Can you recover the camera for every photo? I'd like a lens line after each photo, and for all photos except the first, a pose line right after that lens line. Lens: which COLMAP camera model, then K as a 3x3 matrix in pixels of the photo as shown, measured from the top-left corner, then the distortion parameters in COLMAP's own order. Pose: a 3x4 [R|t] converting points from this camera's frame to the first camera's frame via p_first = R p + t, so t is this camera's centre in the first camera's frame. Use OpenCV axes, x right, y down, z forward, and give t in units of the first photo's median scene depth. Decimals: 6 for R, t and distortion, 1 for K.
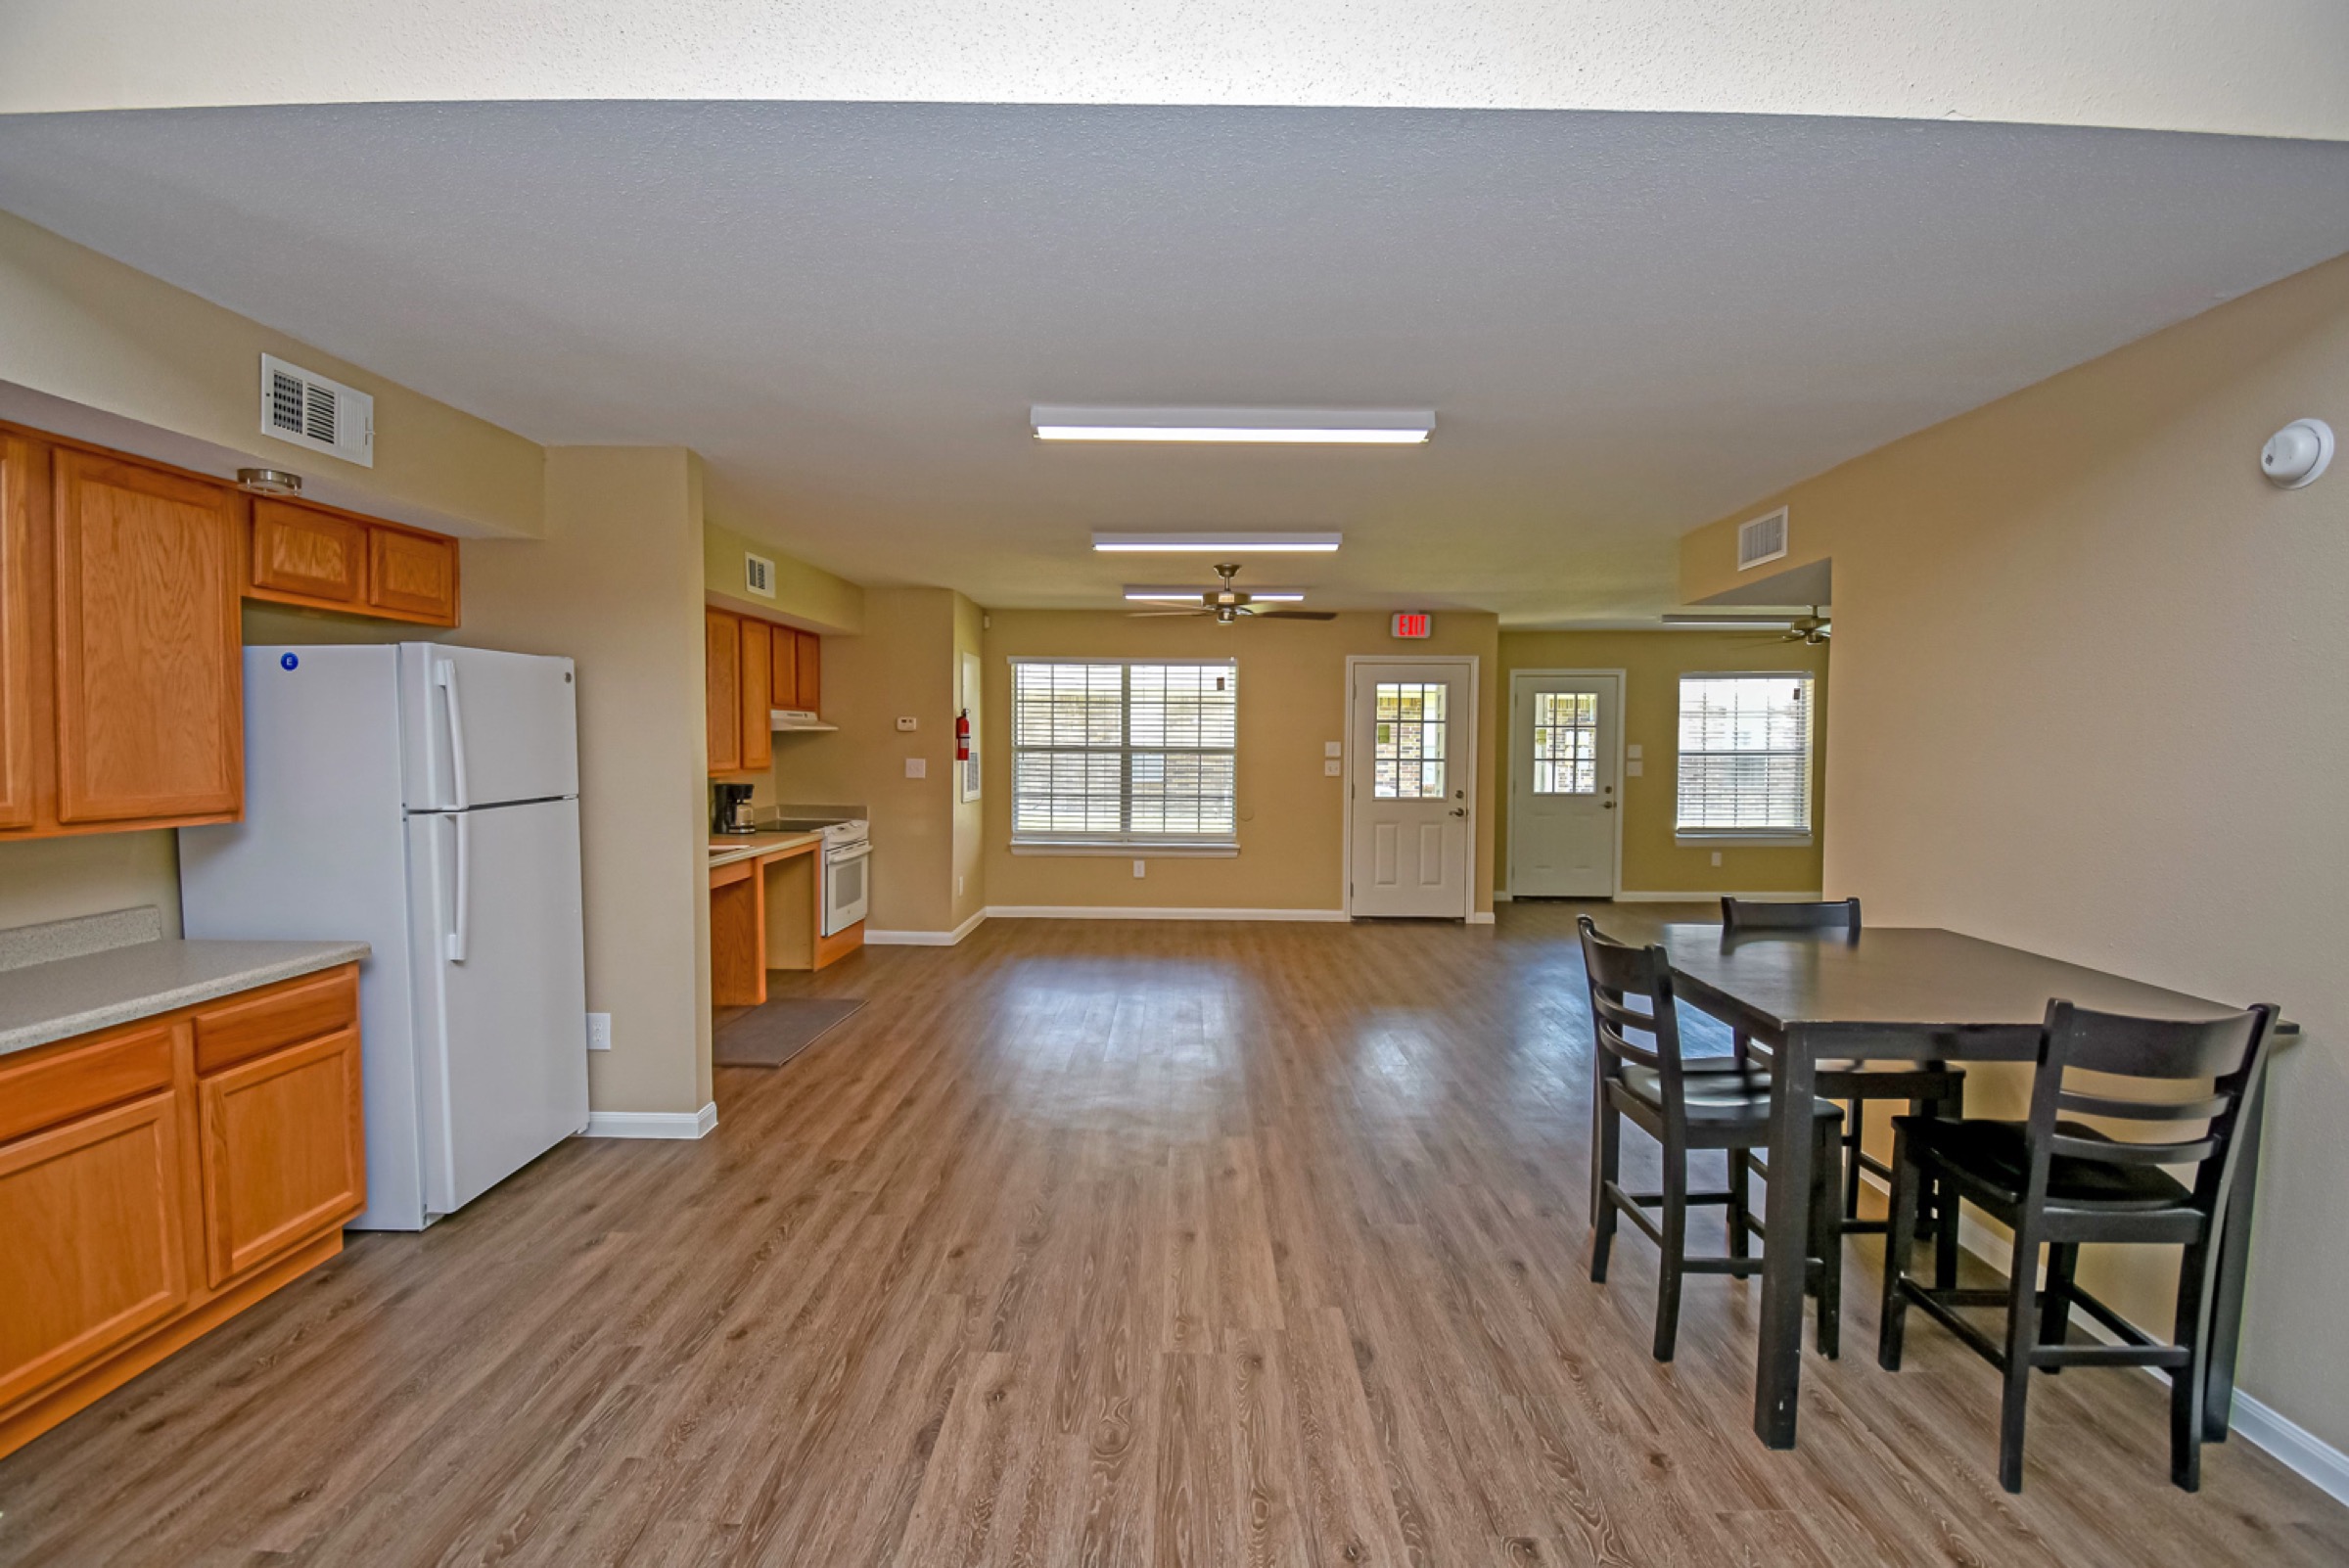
lens RADIAL K [[1065.4, 0, 1180.4], [0, 1065.4, 772.0], [0, 0, 1]] dist [-0.001765, -0.000933]
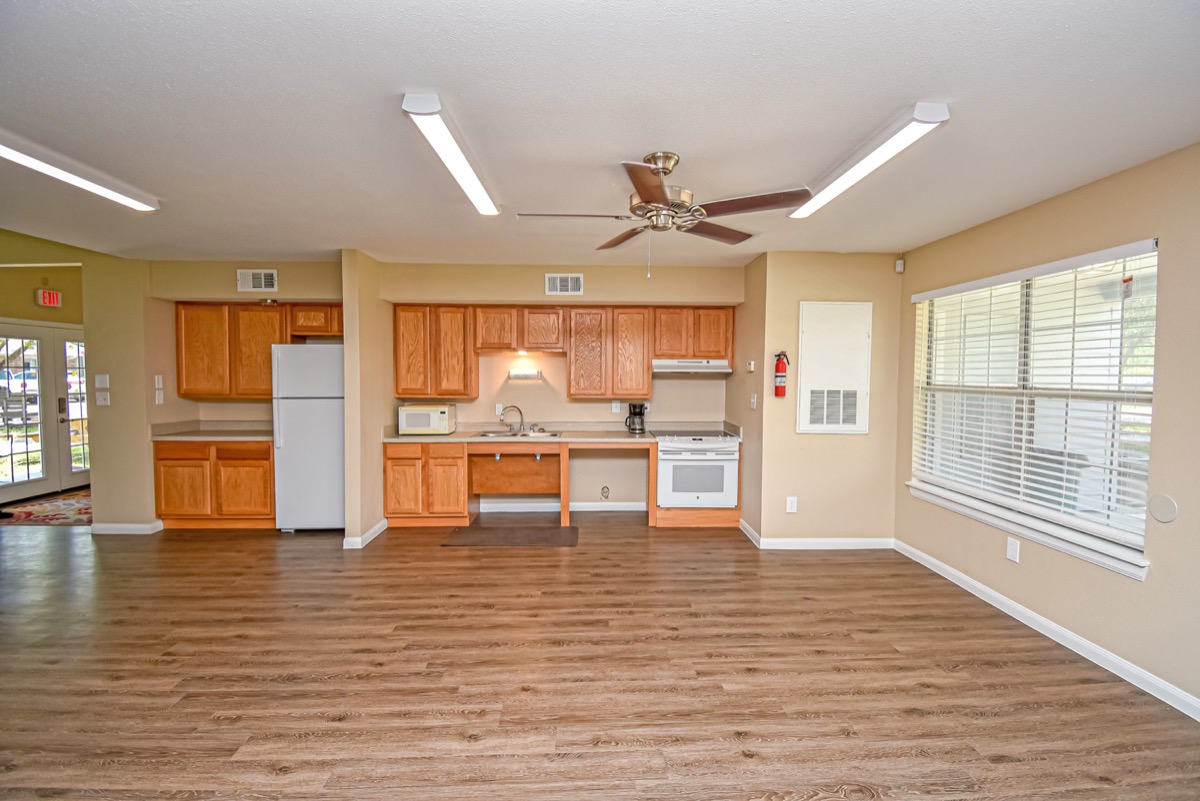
lens RADIAL K [[544.3, 0, 603.0], [0, 544.3, 394.3], [0, 0, 1]] dist [-0.001765, -0.000933]
pose [[0.040673, 0.028804, -0.998757, 0.424039], [-0.036951, 0.998944, 0.027305, -0.024480], [0.998489, 0.035795, 0.041695, 0.867148]]
